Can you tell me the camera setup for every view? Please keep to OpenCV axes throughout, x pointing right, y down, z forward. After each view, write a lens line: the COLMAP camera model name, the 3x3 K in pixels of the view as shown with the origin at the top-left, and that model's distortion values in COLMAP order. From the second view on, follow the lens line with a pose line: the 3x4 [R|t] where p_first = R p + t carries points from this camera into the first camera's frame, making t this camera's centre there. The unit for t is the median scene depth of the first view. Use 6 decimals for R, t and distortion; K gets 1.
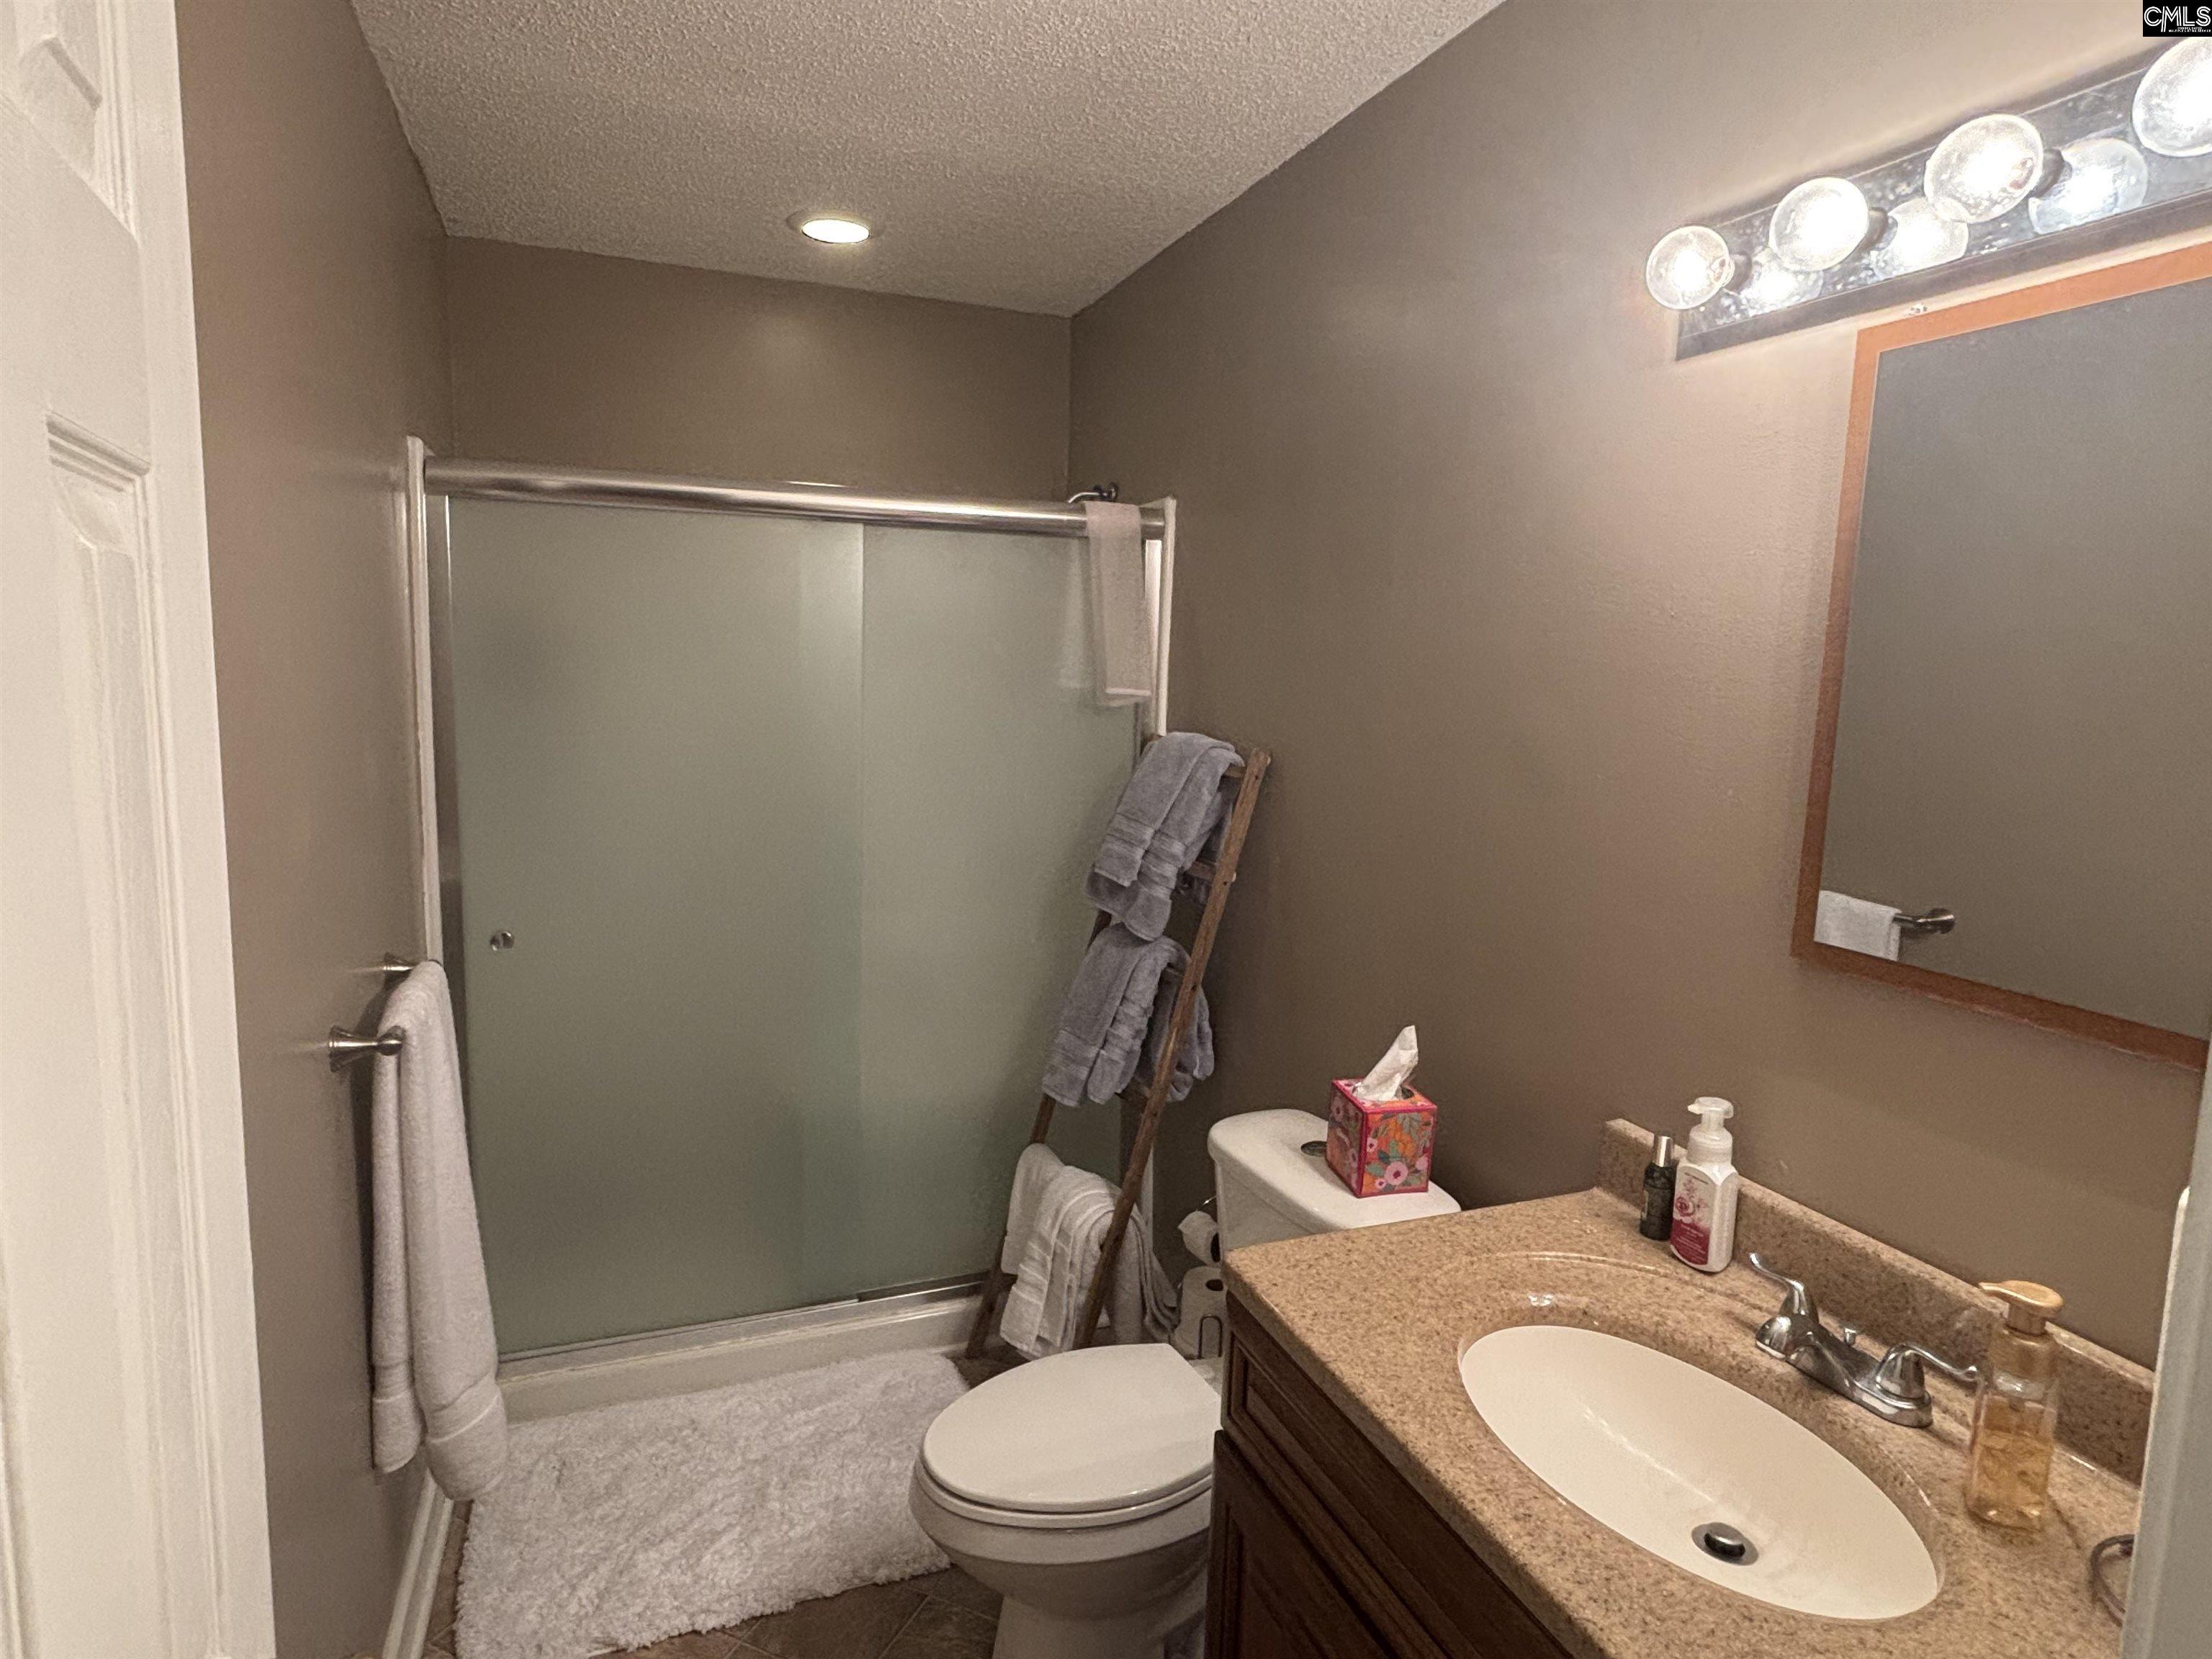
lens RADIAL K [[1208.8, 0, 1087.8], [0, 1208.8, 829.8], [0, 0, 1]] dist [0.016442, -0.027626]
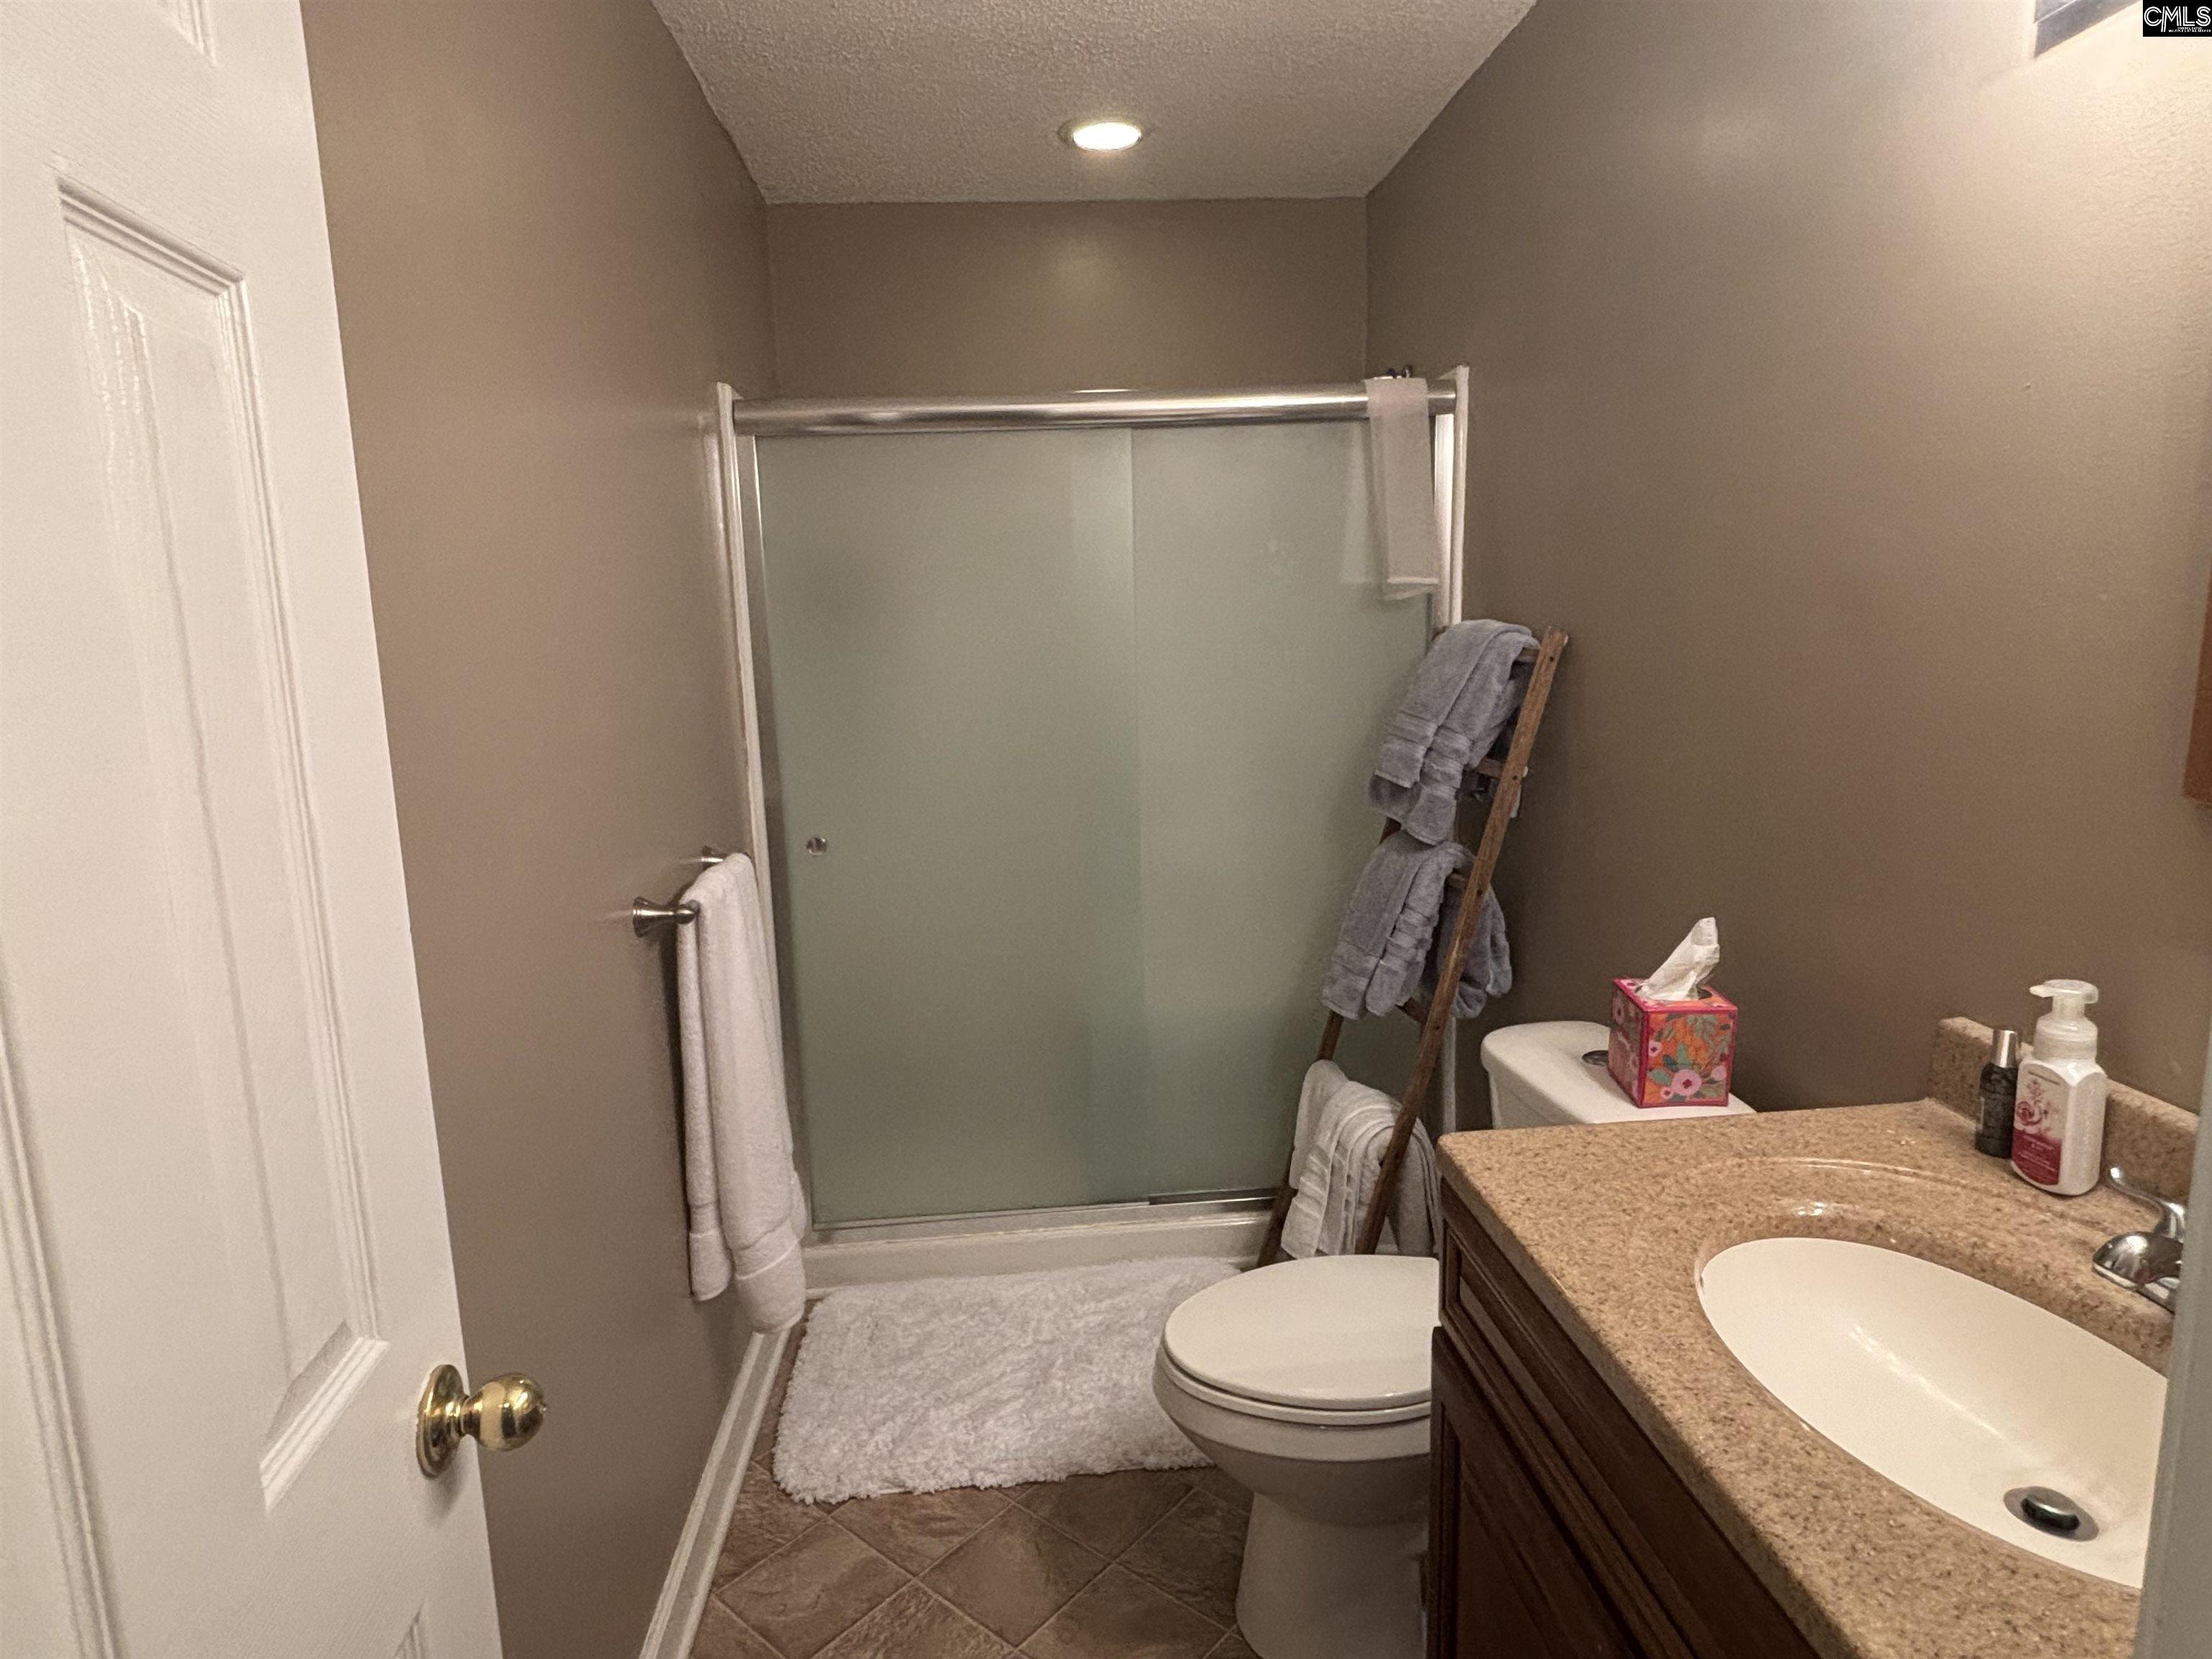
lens RADIAL K [[1208.8, 0, 1087.8], [0, 1208.8, 829.8], [0, 0, 1]] dist [0.016442, -0.027626]
pose [[0.956204, -0.008512, -0.292576, 0.091598], [0.019104, 0.999261, 0.033367, 0.058783], [0.292076, -0.037495, 0.955660, 0.039214]]
